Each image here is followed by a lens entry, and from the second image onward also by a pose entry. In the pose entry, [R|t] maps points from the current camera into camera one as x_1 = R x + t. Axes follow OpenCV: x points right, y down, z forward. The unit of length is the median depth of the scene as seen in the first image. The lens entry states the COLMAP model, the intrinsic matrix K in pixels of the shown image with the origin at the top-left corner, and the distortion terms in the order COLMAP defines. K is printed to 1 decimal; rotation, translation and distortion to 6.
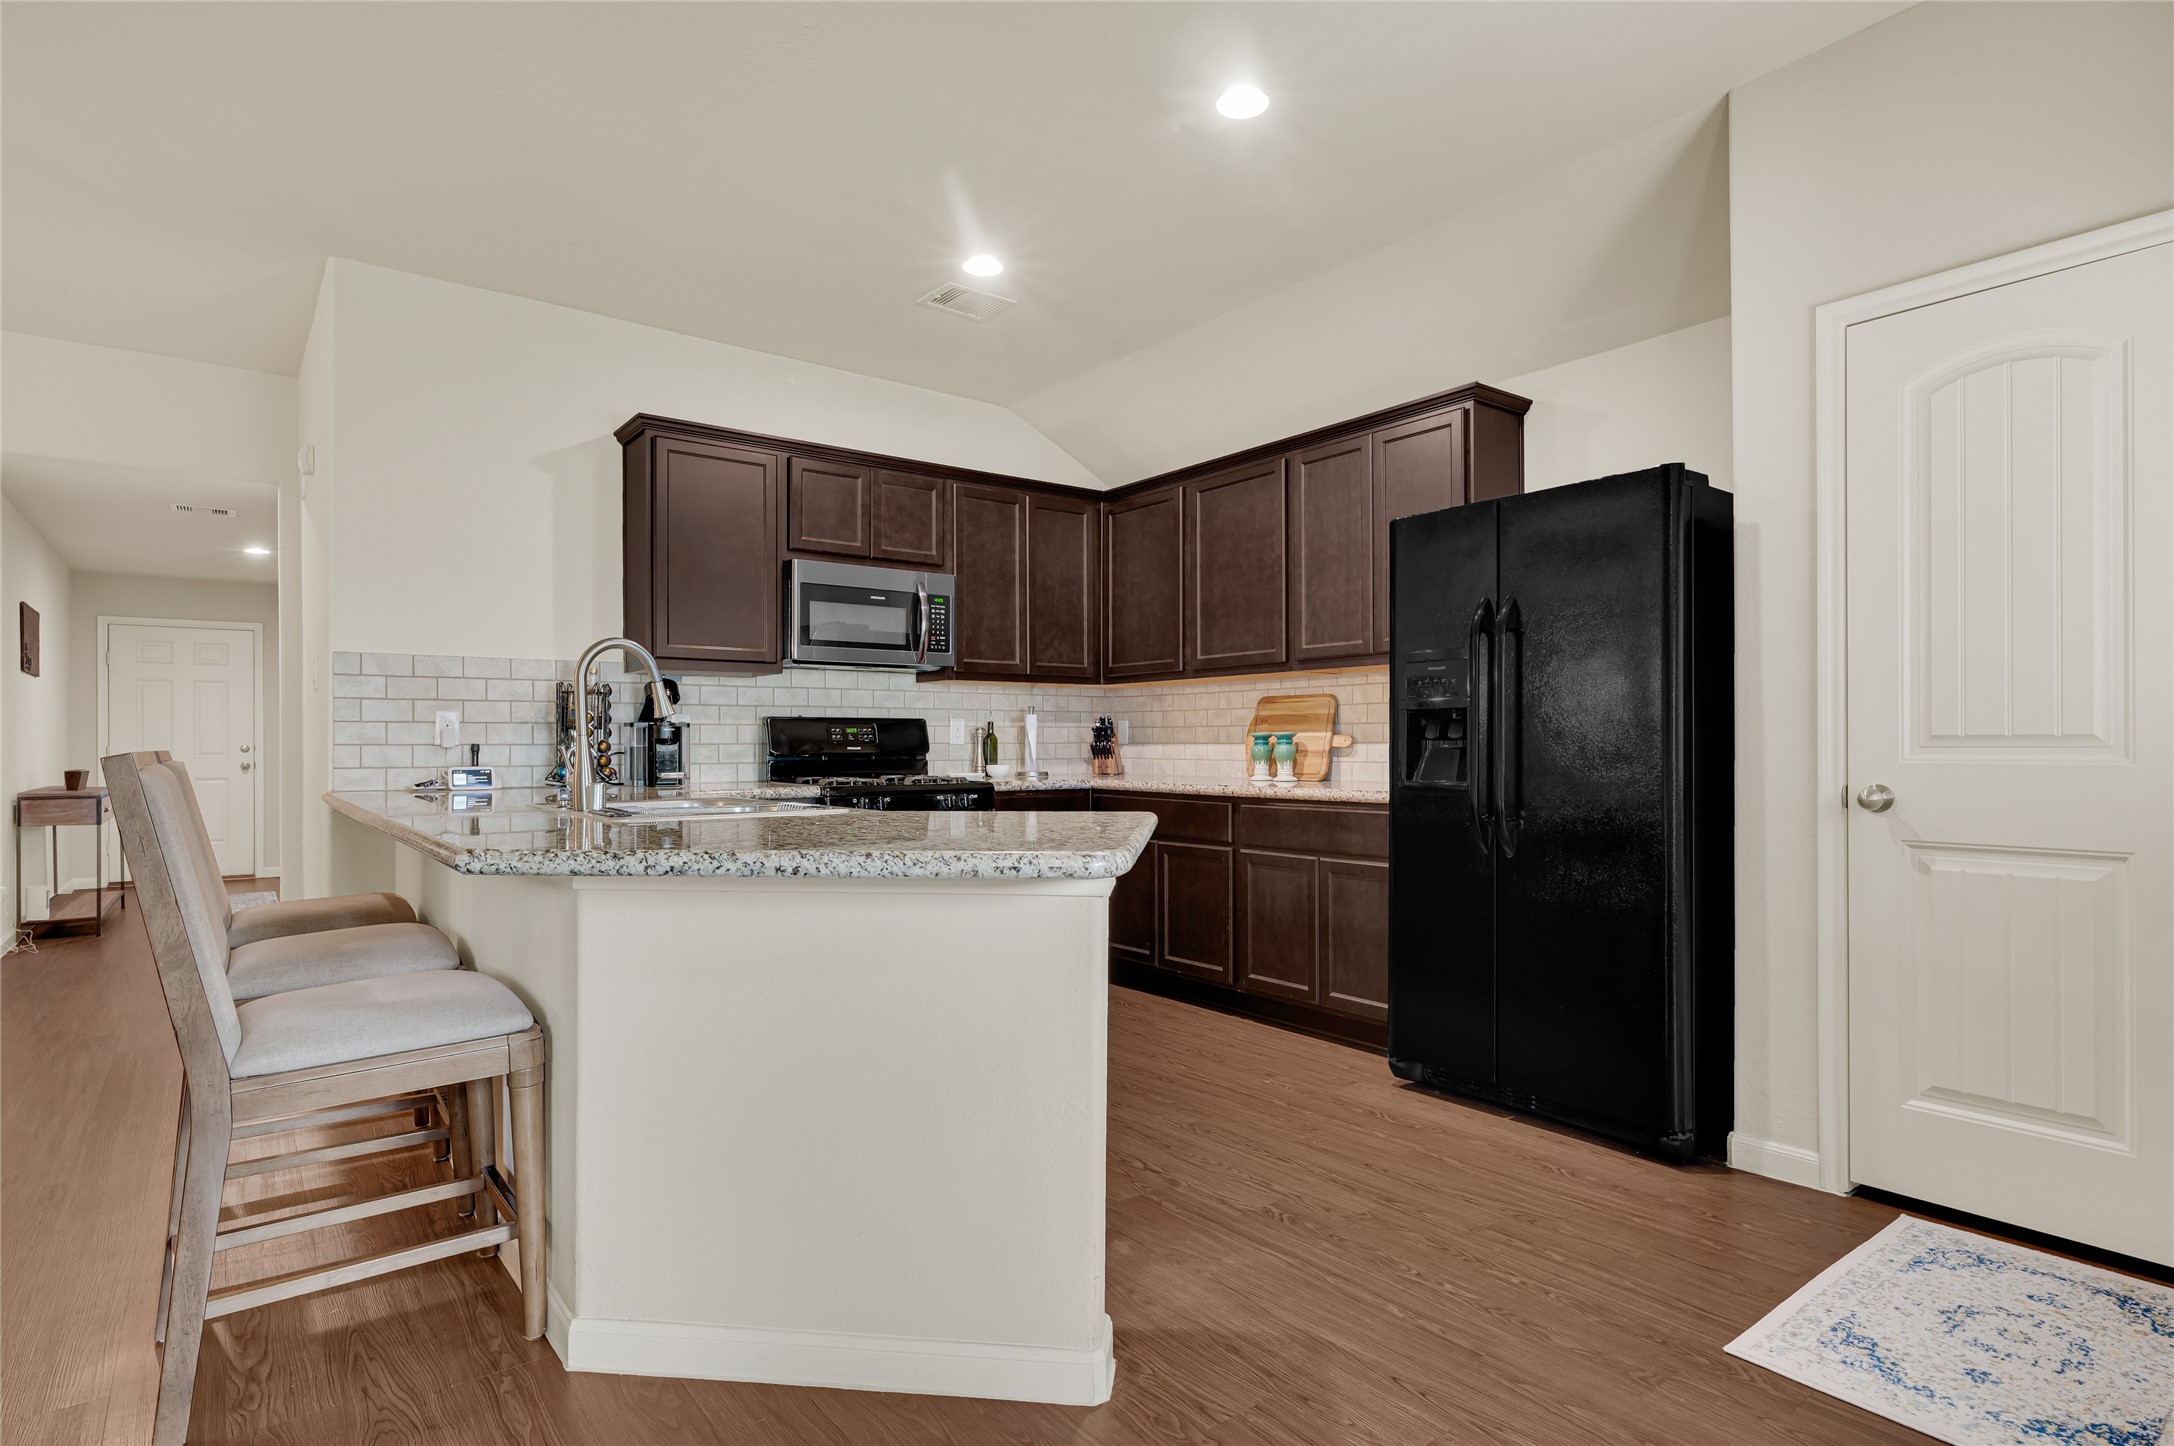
lens RADIAL K [[1103.0, 0, 1087.0], [0, 1103.0, 723.0], [0, 0, 1]] dist [0.001027, 0.000194]
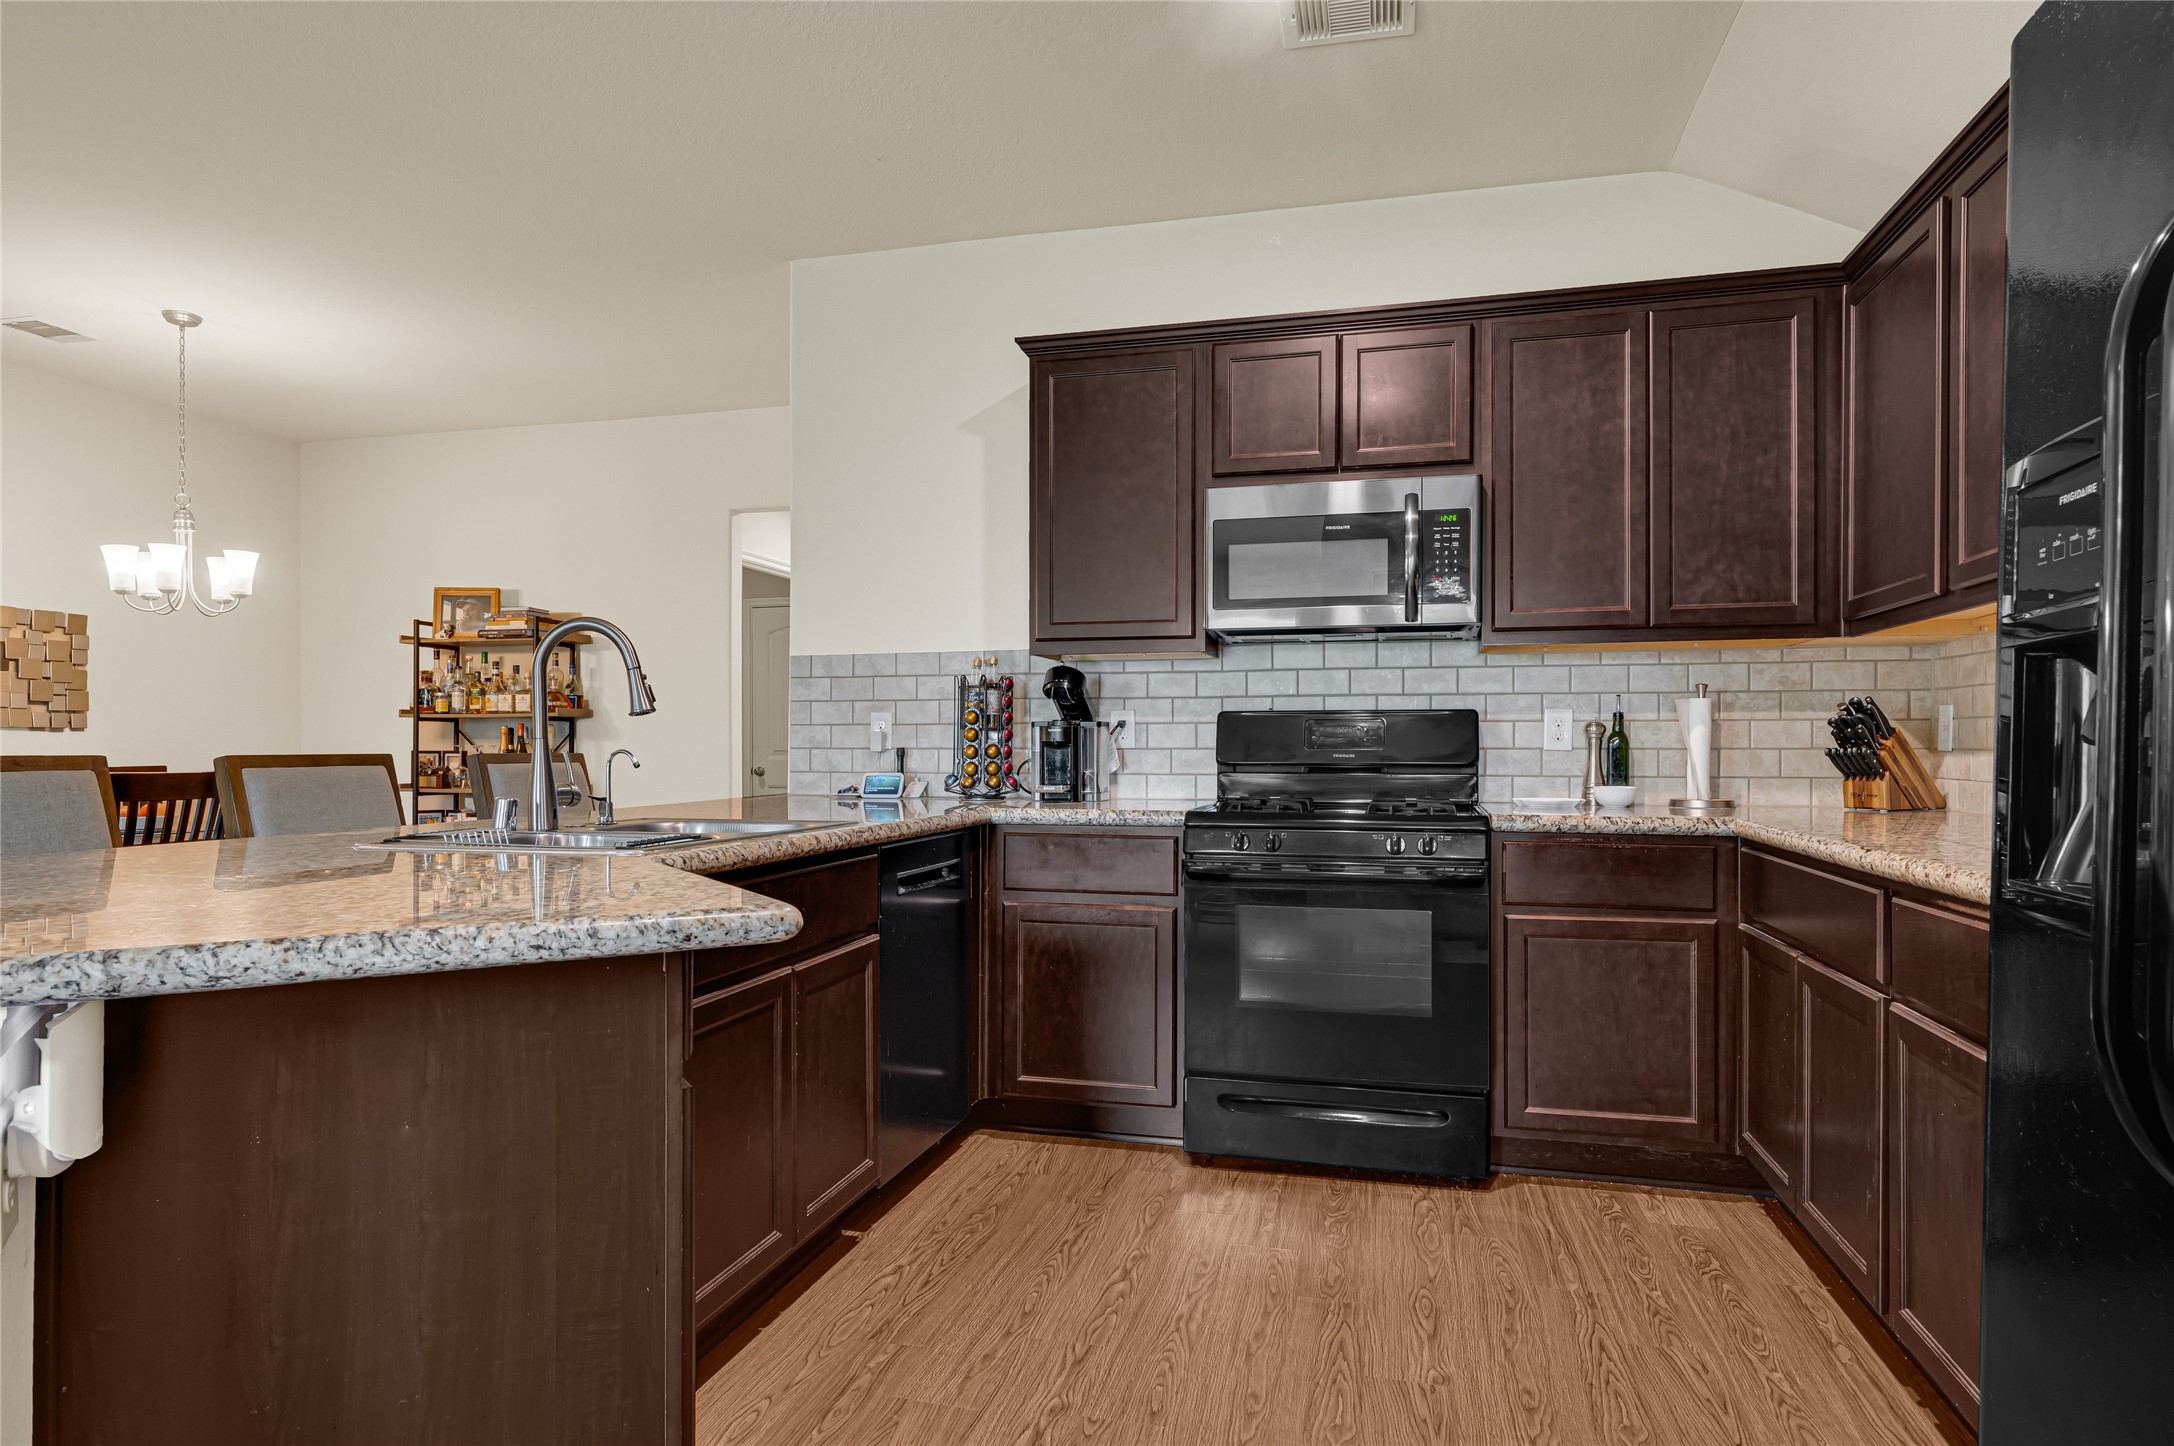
lens RADIAL K [[1222.9, 0, 1087.0], [0, 1222.9, 723.0], [0, 0, 1]] dist [-0.001344, 0.000070]
pose [[0.611754, -0.008802, -0.790999, 0.269862], [0.014910, 0.999889, 0.000404, 0.000223], [0.790907, -0.012041, 0.611817, 0.395148]]
